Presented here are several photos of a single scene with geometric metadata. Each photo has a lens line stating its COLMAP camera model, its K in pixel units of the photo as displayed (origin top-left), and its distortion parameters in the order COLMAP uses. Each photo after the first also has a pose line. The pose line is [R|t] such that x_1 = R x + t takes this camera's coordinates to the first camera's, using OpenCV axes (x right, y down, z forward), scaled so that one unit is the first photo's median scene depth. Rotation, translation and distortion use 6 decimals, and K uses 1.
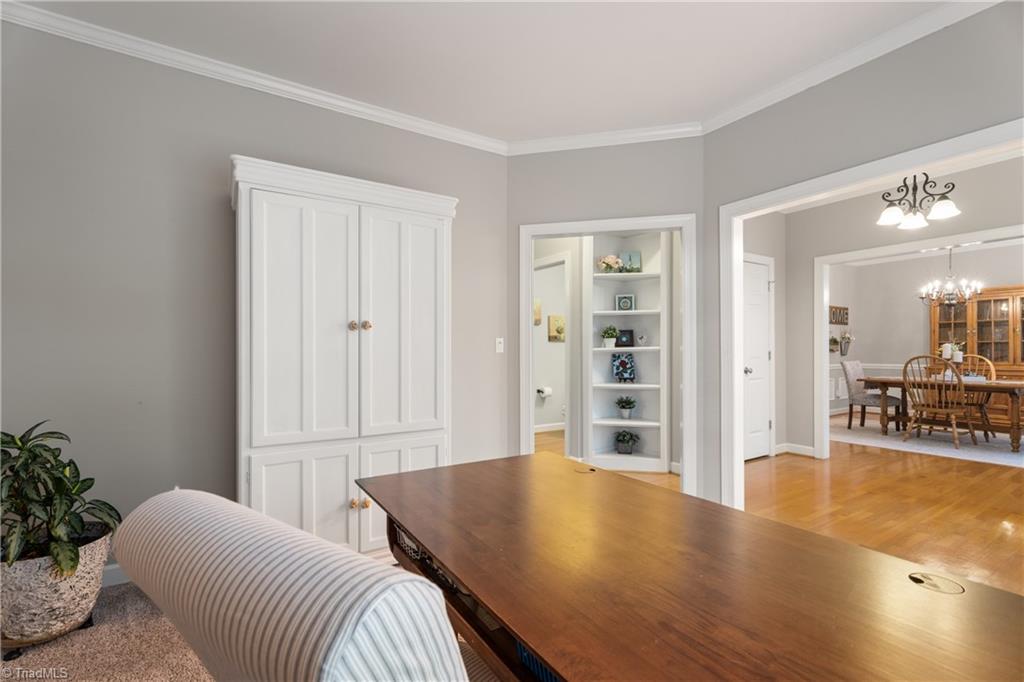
lens RADIAL K [[456.3, 0, 510.3], [0, 456.3, 344.6], [0, 0, 1]] dist [0.001840, -0.000564]
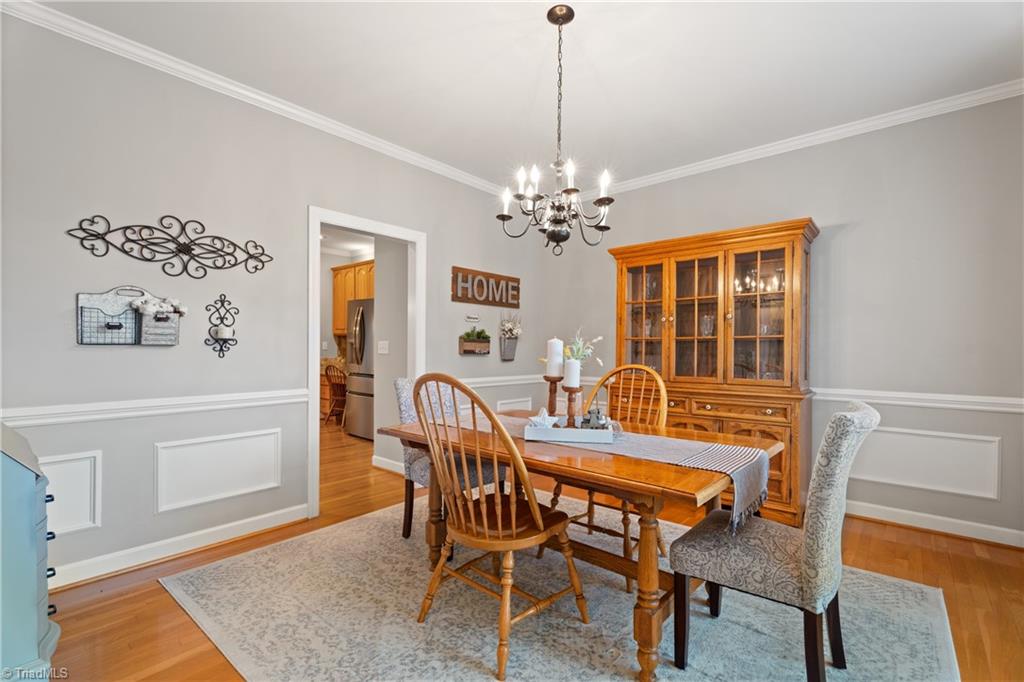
lens RADIAL K [[456.3, 0, 510.3], [0, 456.3, 344.6], [0, 0, 1]] dist [0.001840, -0.000564]
pose [[0.957376, 0.011306, 0.288624, 0.302833], [-0.012996, 0.999908, 0.003940, 0.000649], [-0.288553, -0.007523, 0.957434, 0.241127]]
